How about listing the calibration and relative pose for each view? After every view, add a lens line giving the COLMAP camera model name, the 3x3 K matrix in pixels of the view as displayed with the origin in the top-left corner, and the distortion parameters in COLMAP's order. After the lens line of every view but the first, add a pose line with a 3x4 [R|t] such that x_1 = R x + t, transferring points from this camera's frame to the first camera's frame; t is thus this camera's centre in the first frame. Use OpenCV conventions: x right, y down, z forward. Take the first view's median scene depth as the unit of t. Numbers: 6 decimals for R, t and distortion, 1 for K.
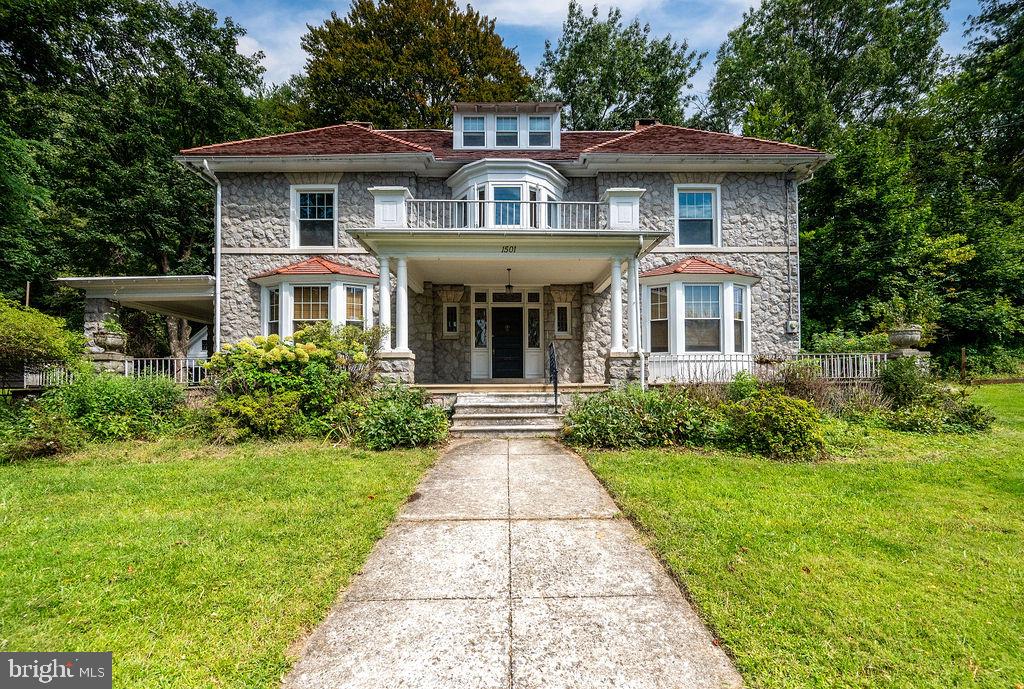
lens RADIAL K [[413.5, 0, 509.5], [0, 413.5, 370.2], [0, 0, 1]] dist [-0.002521, -0.000099]
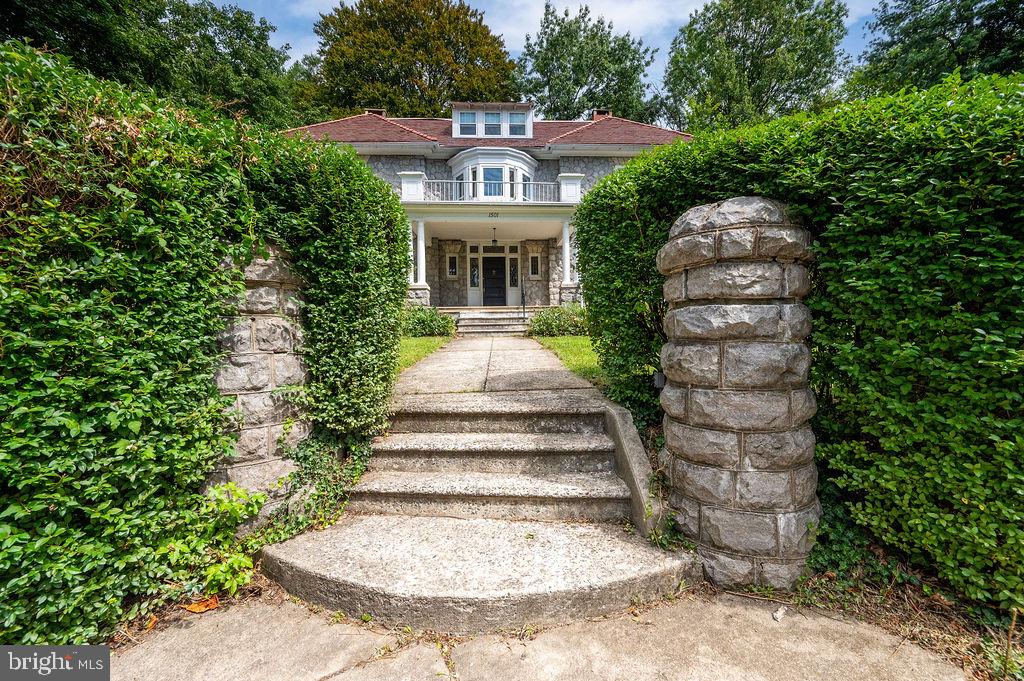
lens RADIAL K [[405.7, 0, 512.0], [0, 405.7, 340.5], [0, 0, 1]] dist [0.001823, 0.000165]
pose [[0.999611, -0.006243, 0.027191, 0.015778], [0.005385, 0.999489, 0.031504, 0.079006], [-0.027374, -0.031346, 0.999134, -0.330828]]
